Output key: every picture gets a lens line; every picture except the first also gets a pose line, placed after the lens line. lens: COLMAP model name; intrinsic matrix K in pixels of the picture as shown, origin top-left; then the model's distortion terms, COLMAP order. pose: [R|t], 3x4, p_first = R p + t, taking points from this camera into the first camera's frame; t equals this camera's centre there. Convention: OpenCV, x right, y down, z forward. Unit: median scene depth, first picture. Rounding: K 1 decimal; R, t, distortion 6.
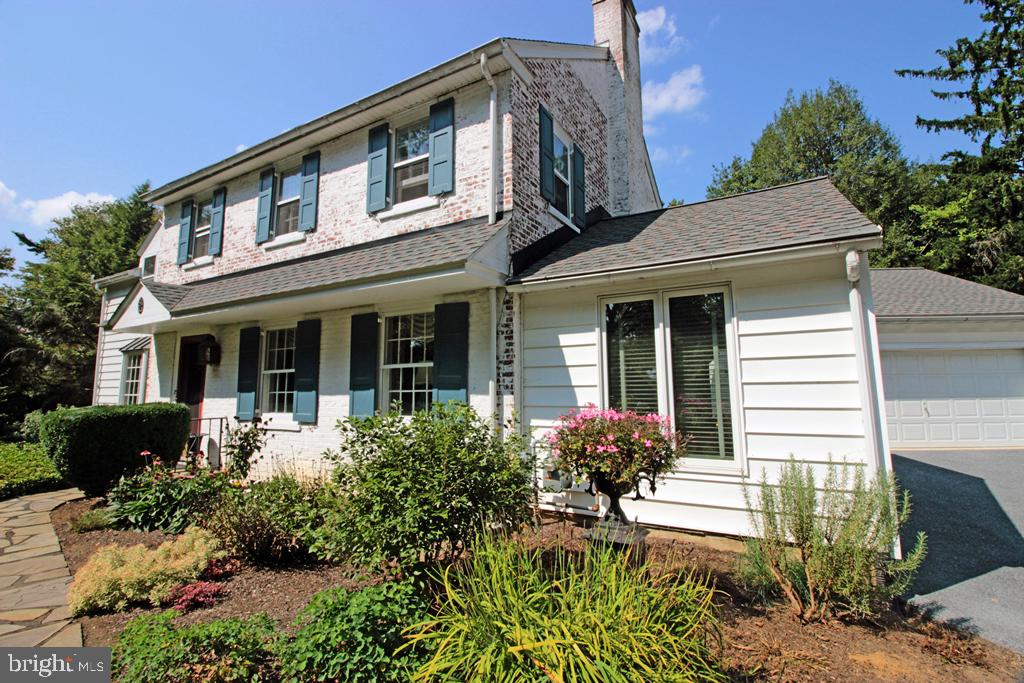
lens RADIAL K [[469.4, 0, 519.0], [0, 469.4, 325.8], [0, 0, 1]] dist [-0.011406, -0.002707]
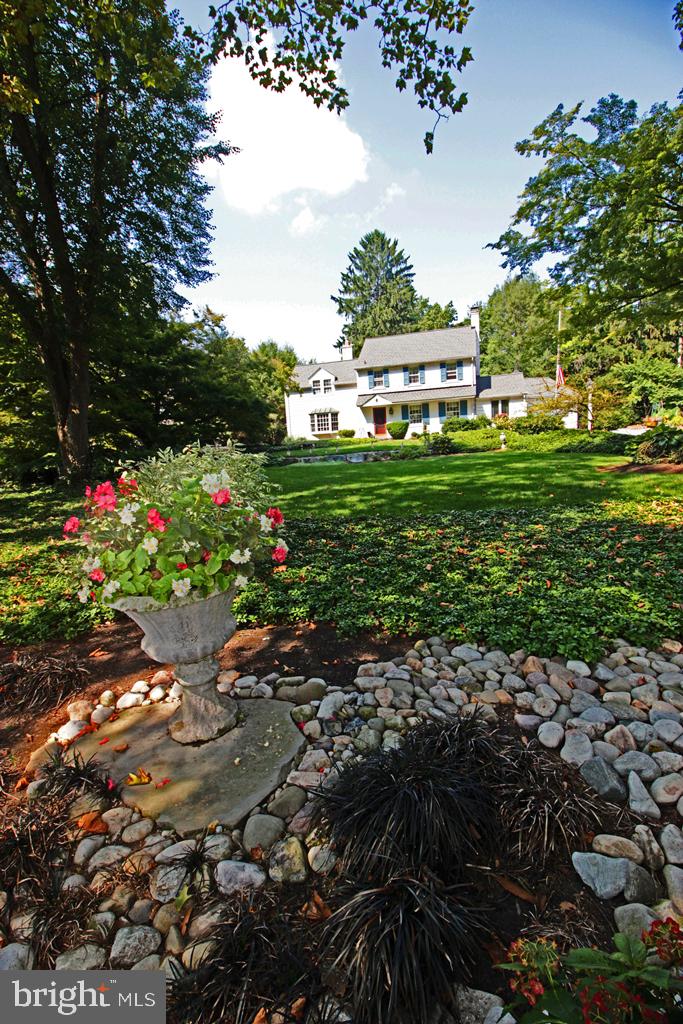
lens RADIAL K [[469.4, 0, 328.0], [0, 469.4, 502.9], [0, 0, 1]] dist [-0.011406, -0.002707]
pose [[0.975488, -0.072468, 0.207778, -2.362423], [0.020448, 0.969984, 0.242307, -0.194520], [-0.219101, -0.232119, 0.947690, -3.395477]]
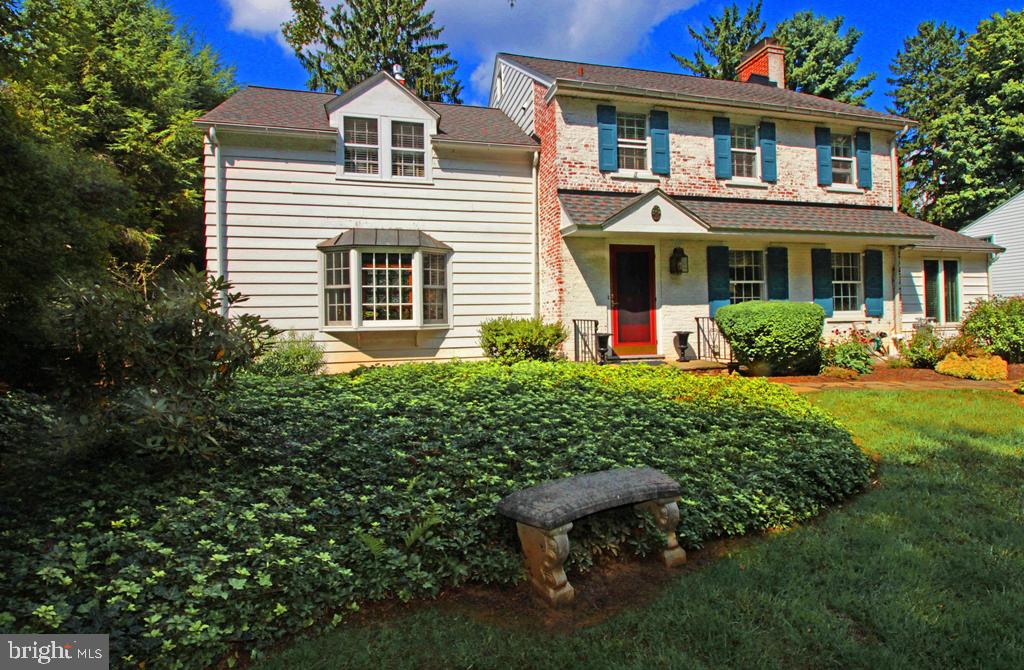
lens RADIAL K [[488.8, 0, 511.0], [0, 488.8, 321.7], [0, 0, 1]] dist [-0.009924, -0.001822]
pose [[0.726189, -0.003410, 0.687486, -1.951176], [-0.081287, 0.992547, 0.090786, 0.136555], [-0.682672, -0.121812, 0.720500, 0.424779]]
